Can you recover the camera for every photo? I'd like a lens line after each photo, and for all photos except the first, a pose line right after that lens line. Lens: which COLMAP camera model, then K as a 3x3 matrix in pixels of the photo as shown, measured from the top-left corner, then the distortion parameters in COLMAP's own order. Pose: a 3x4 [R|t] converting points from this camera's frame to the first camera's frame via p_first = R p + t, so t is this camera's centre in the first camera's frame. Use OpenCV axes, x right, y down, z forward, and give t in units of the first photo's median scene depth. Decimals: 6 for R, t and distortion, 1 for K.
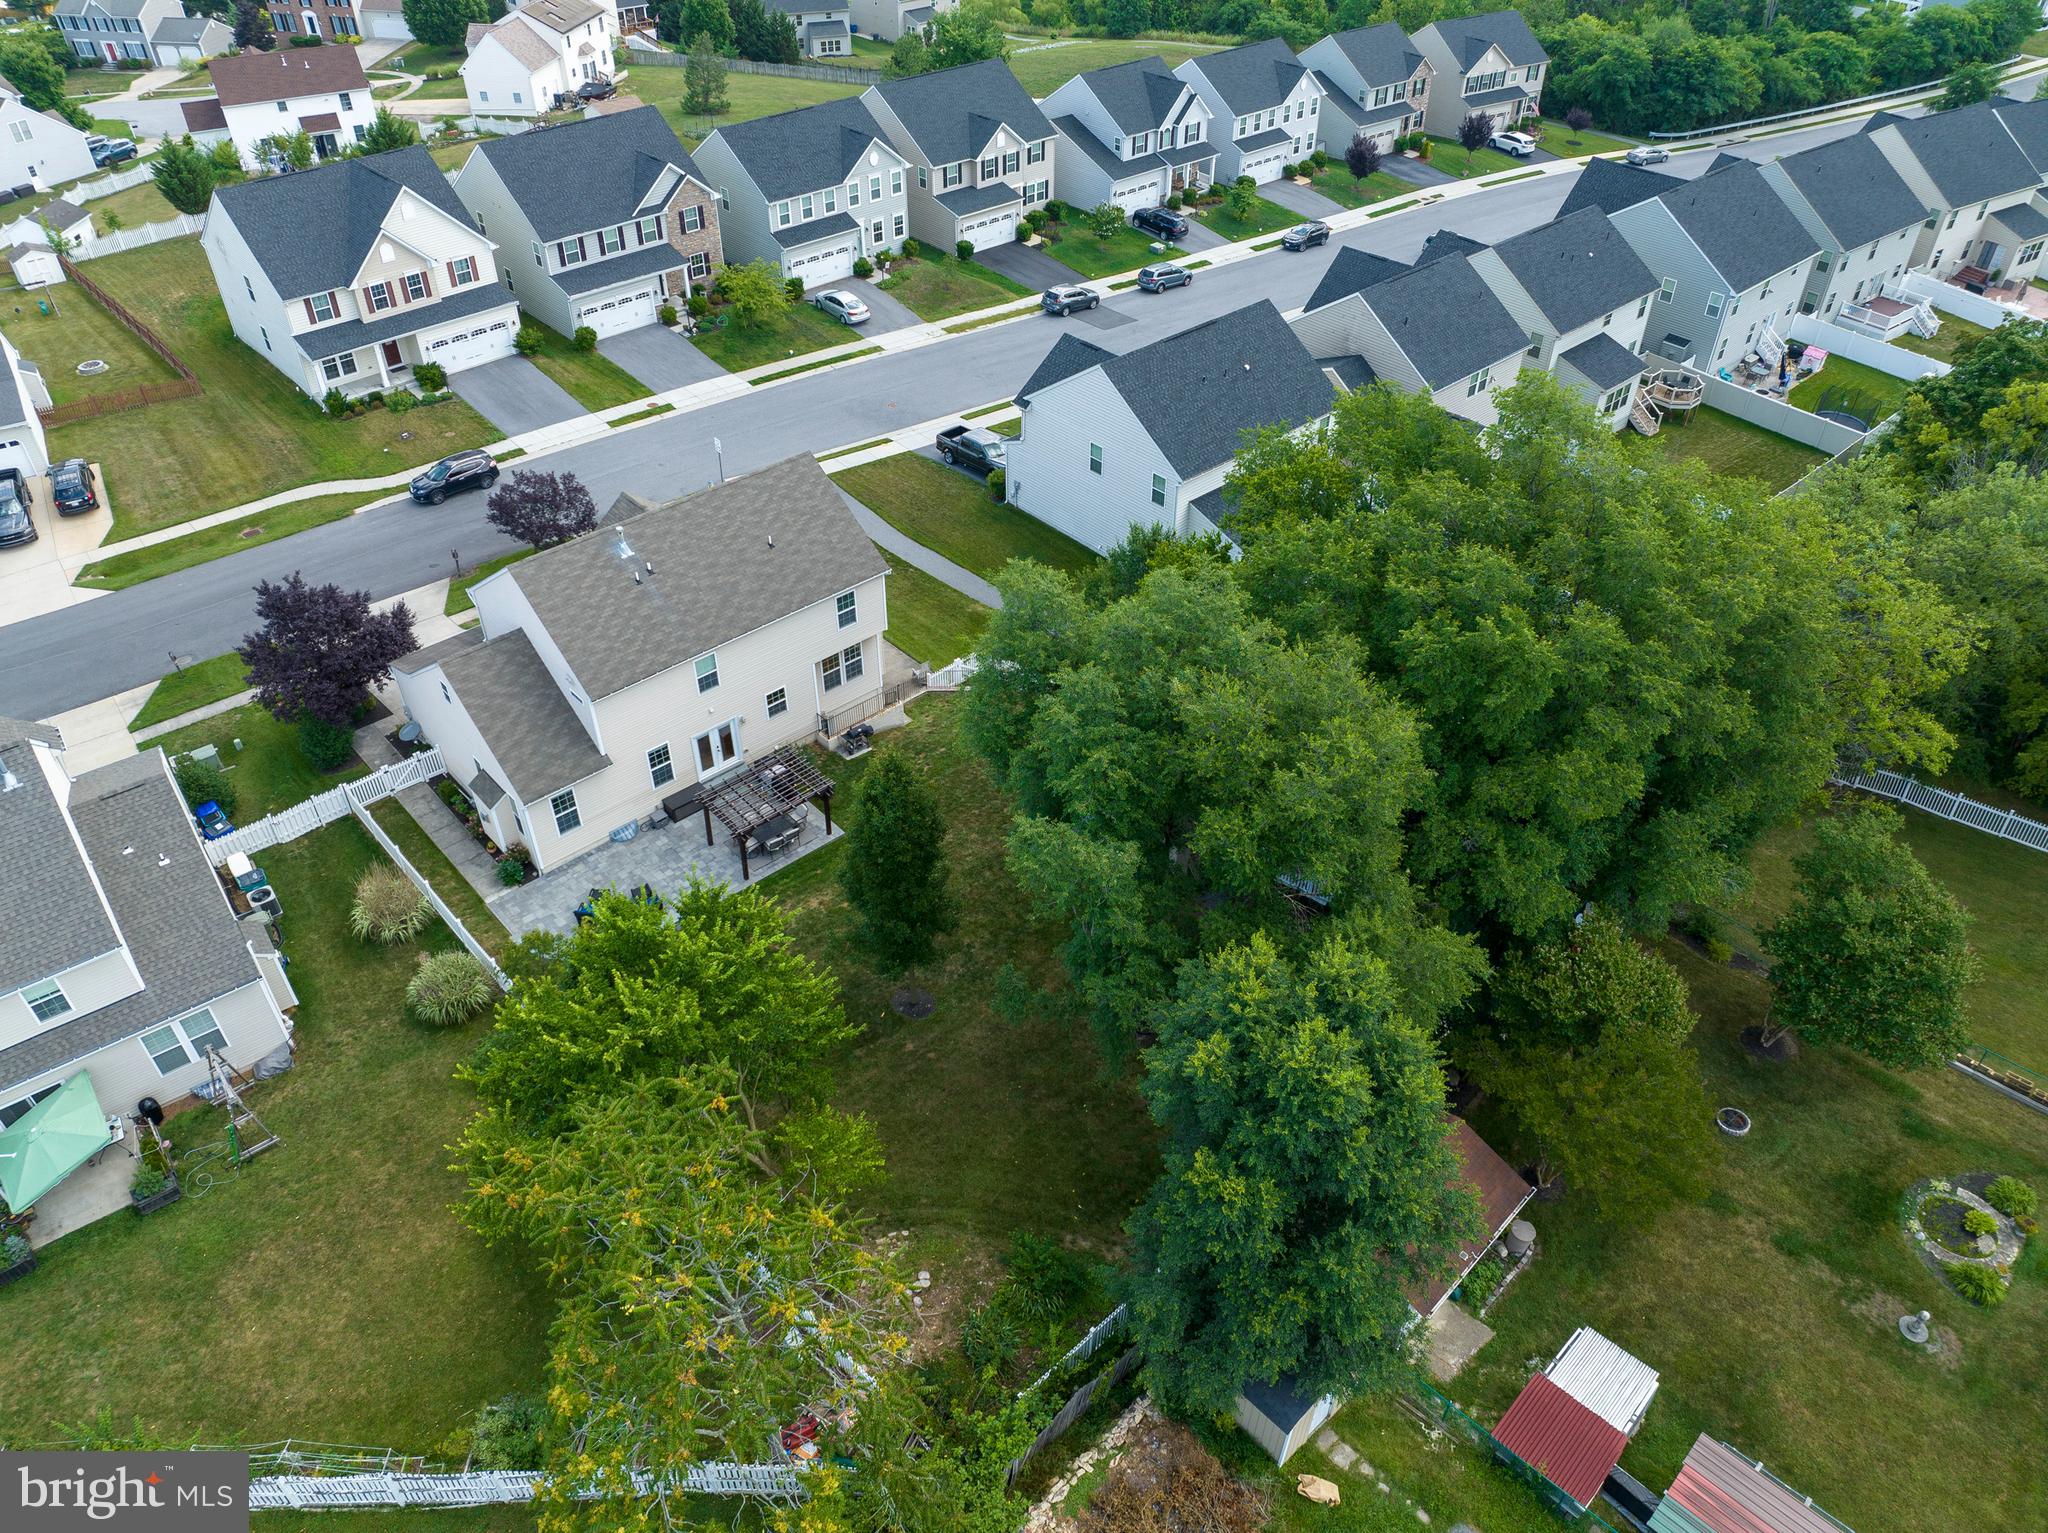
lens RADIAL K [[1437.3, 0, 1020.7], [0, 1437.3, 762.8], [0, 0, 1]] dist [-0.024972, -0.018425]
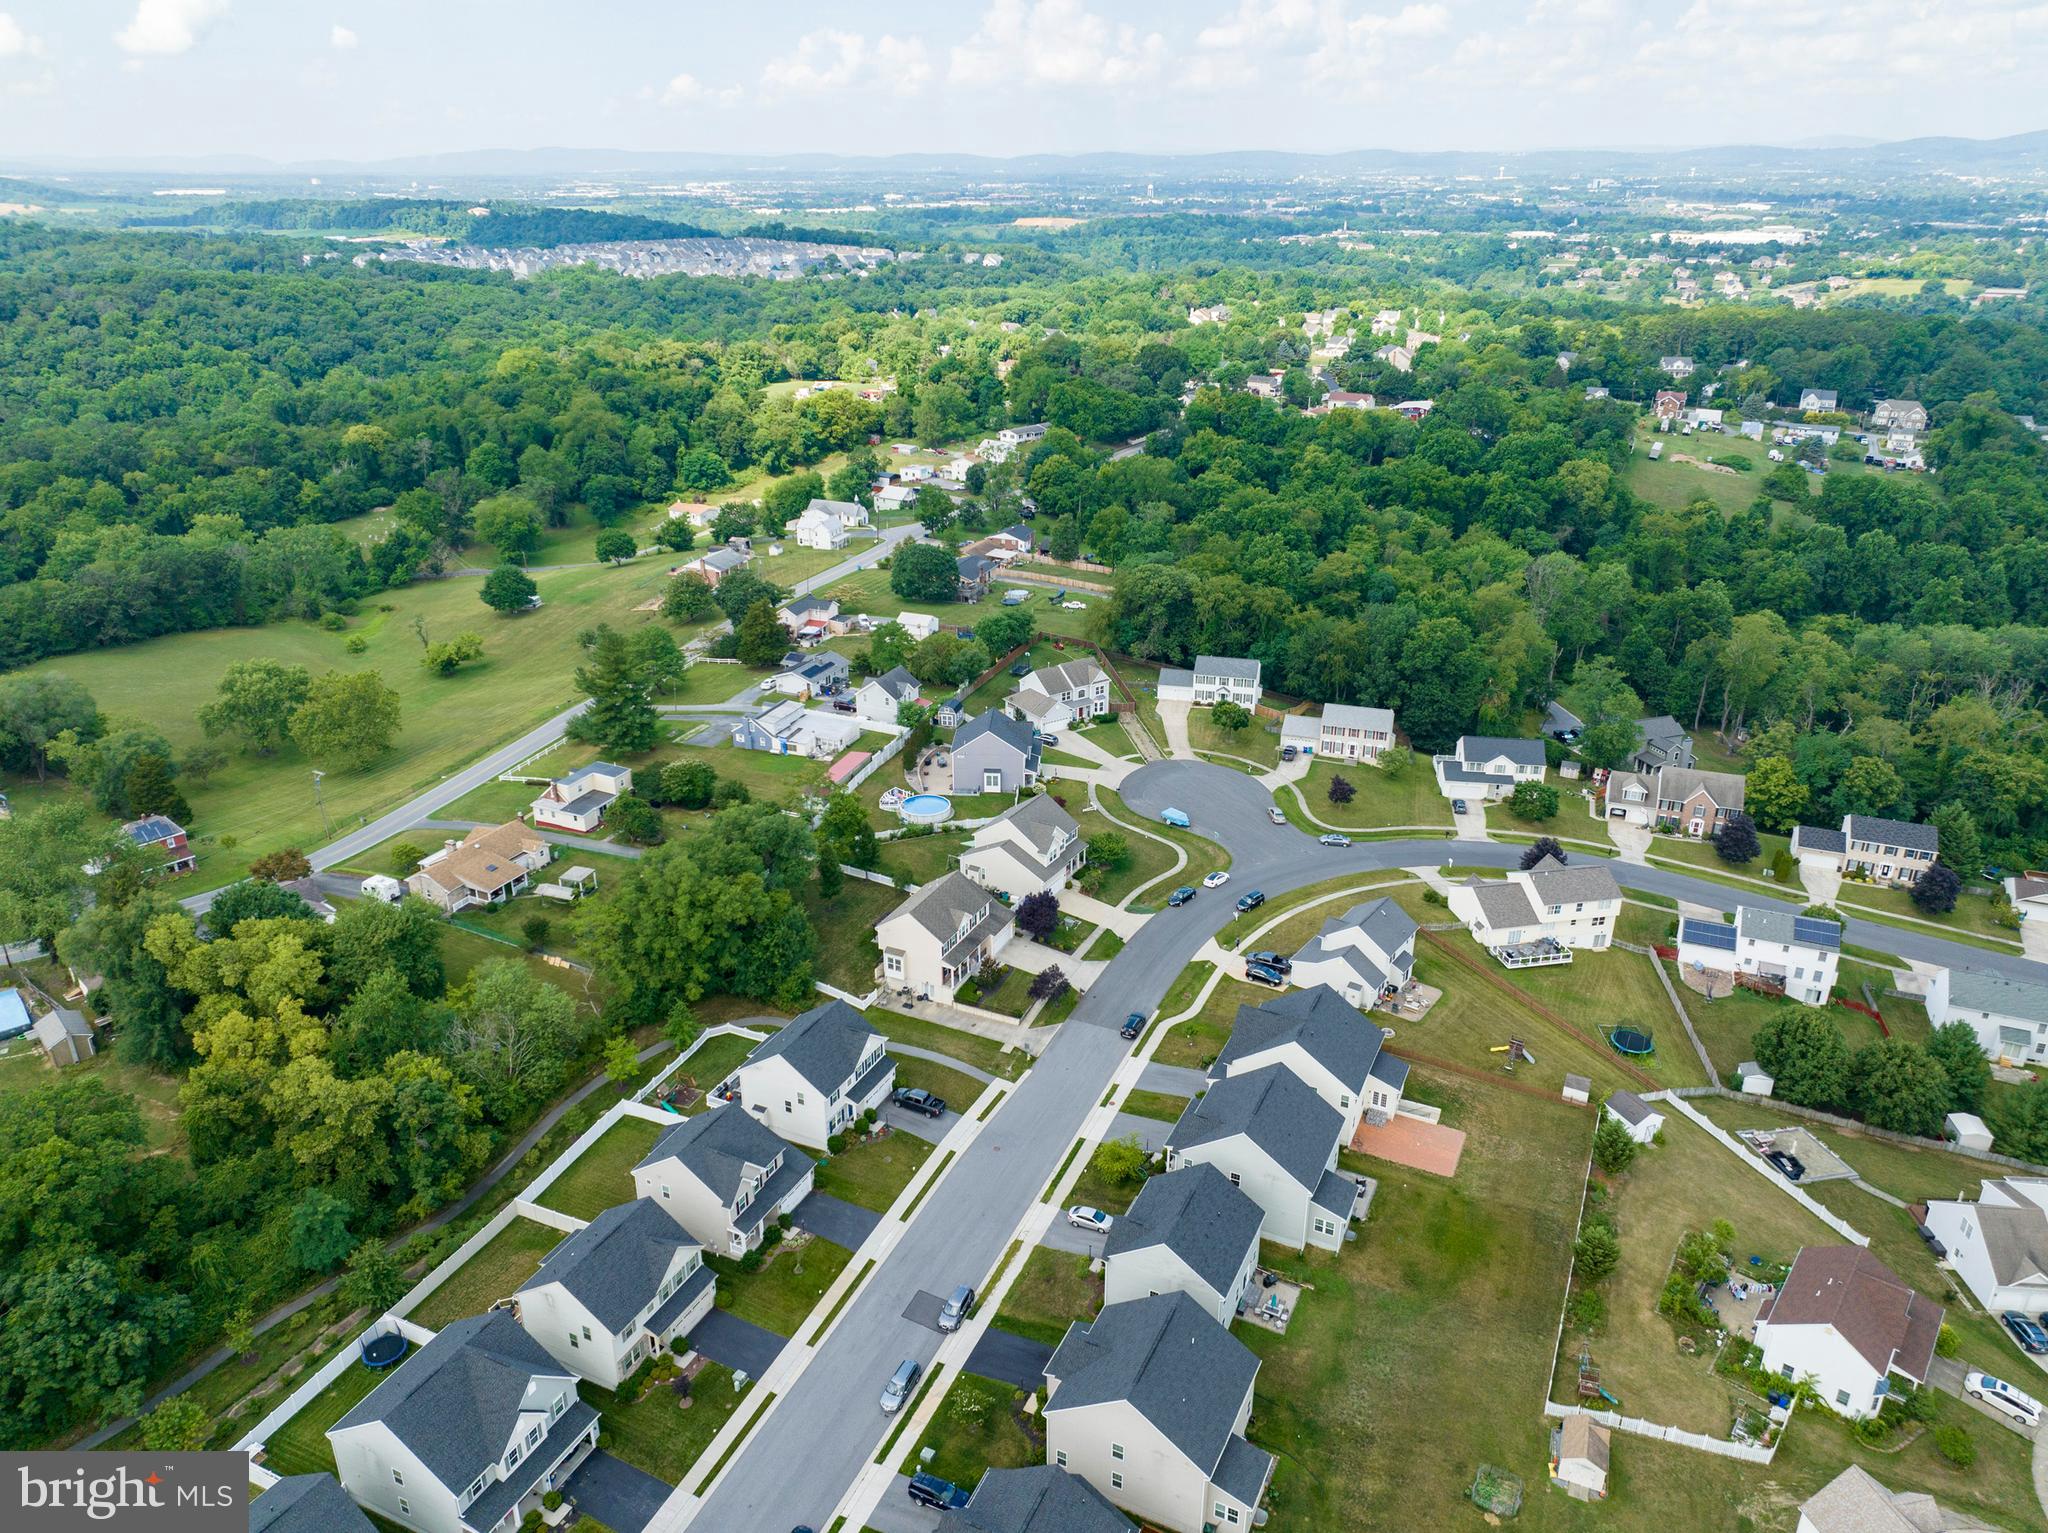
lens RADIAL K [[1409.2, 0, 1024.0], [0, 1409.2, 766.5], [0, 0, 1]] dist [0.004192, -0.000291]
pose [[-0.926283, 0.149348, -0.345969, 0.469921], [-0.238485, 0.478511, 0.845075, -2.243539], [0.291760, 0.865288, -0.407619, 1.521151]]
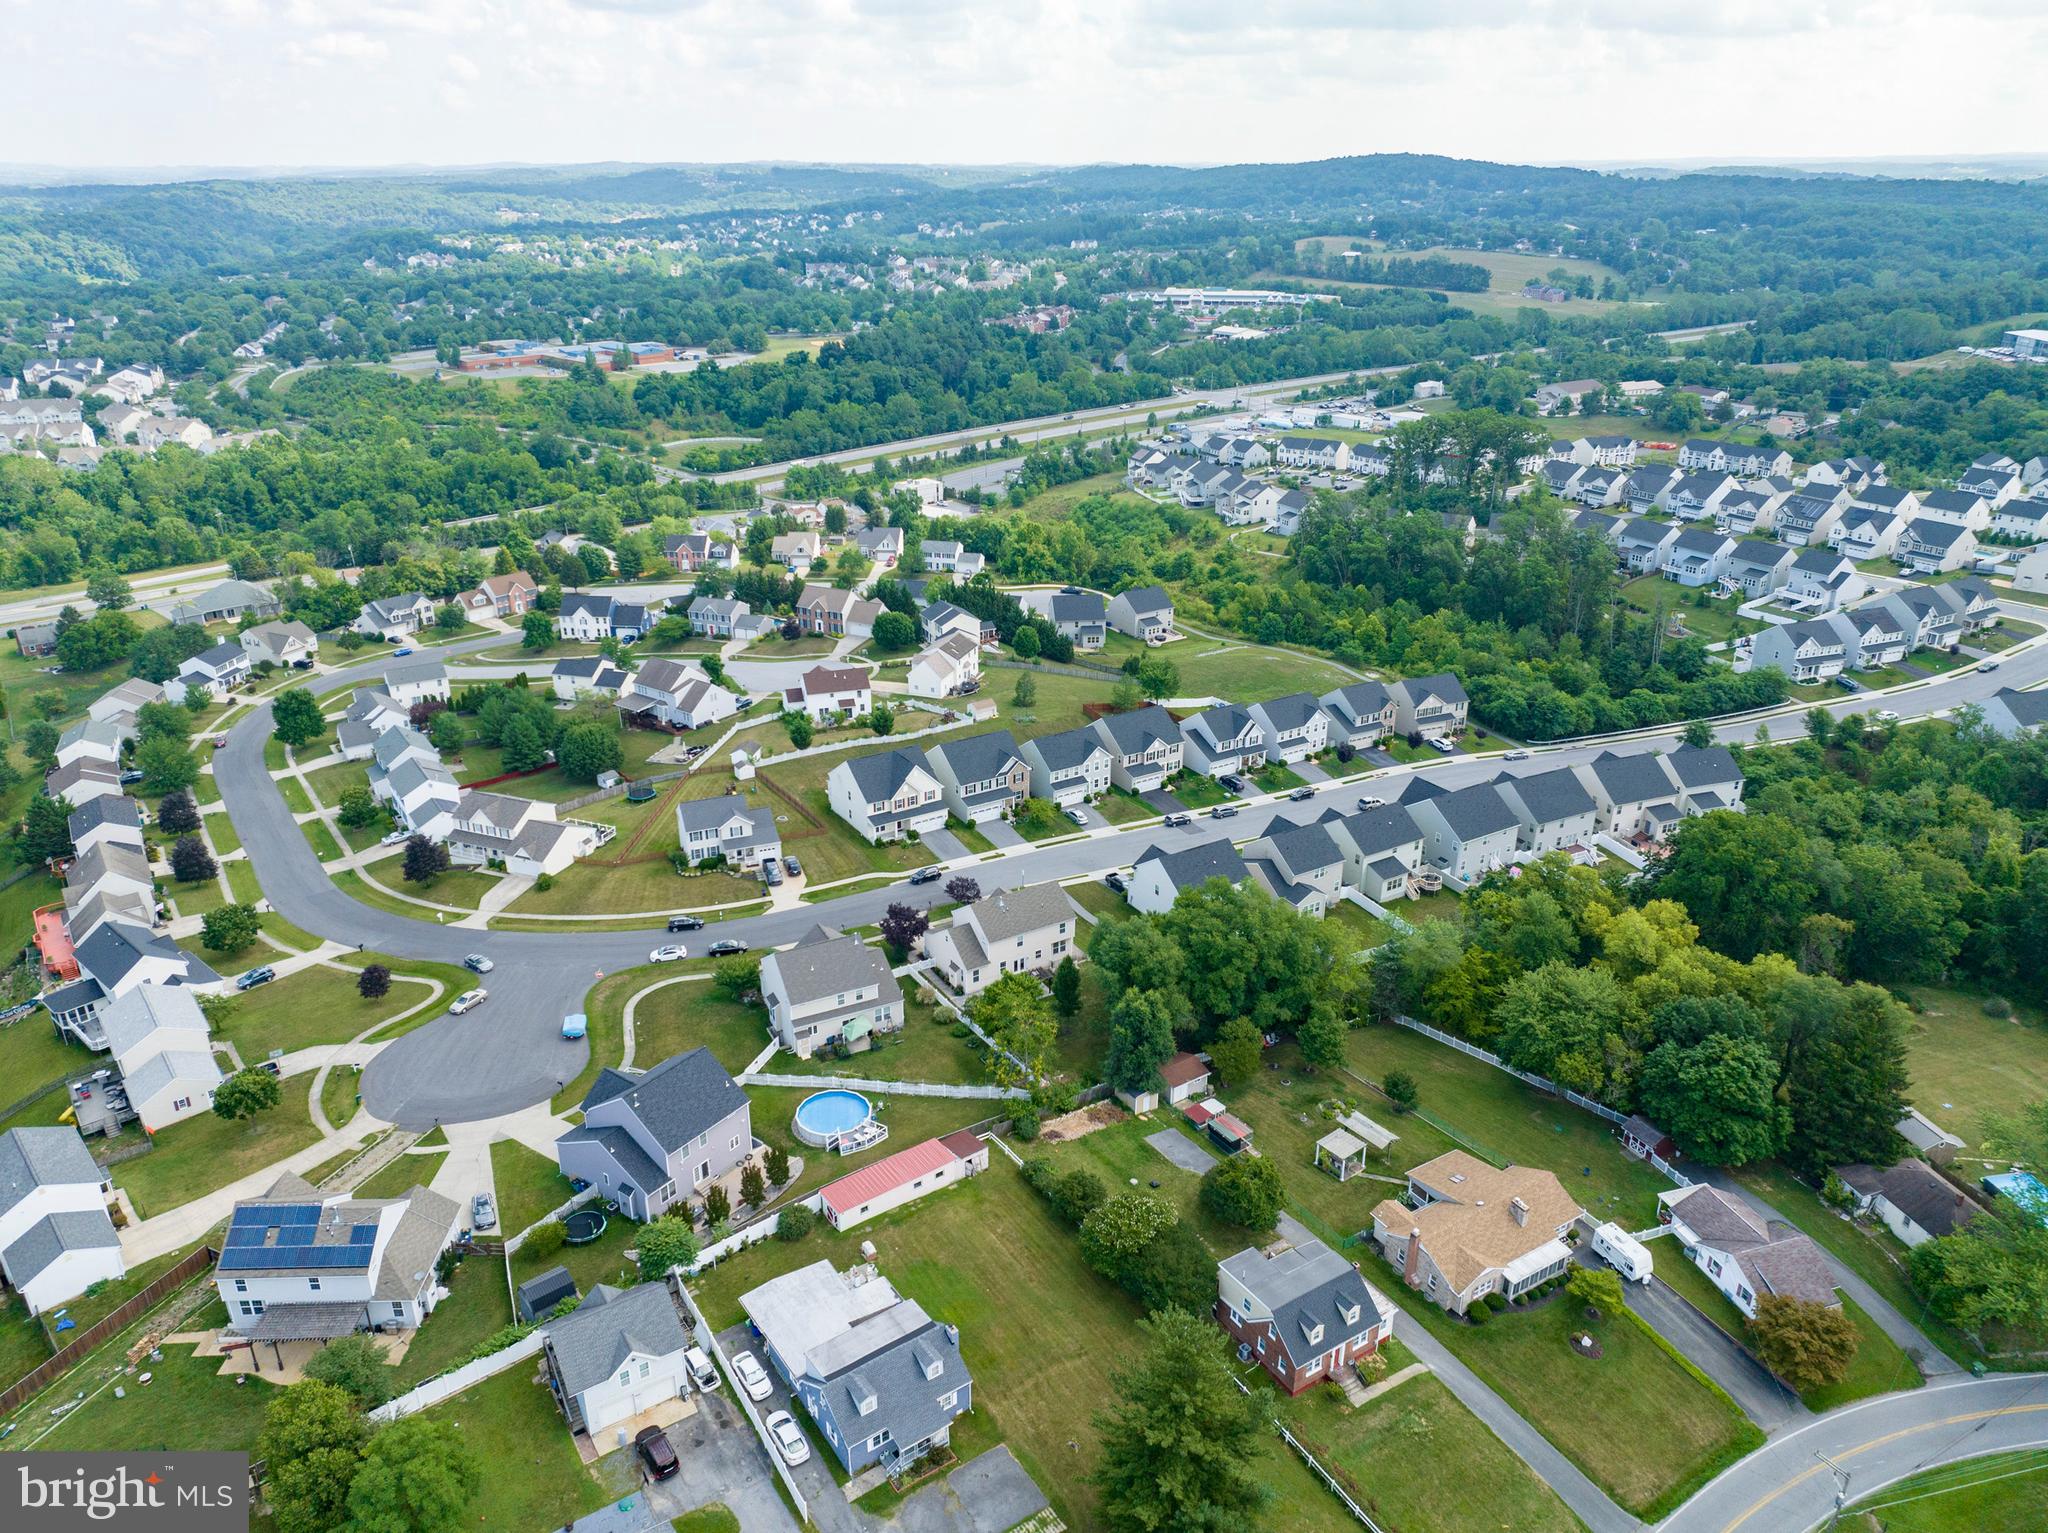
lens RADIAL K [[1409.2, 0, 1024.0], [0, 1409.2, 766.5], [0, 0, 1]] dist [0.004192, -0.000291]
pose [[0.982979, 0.072482, -0.168813, 0.226686], [-0.116990, 0.955447, -0.270987, 0.310729], [0.141651, 0.286124, 0.947664, -1.591891]]
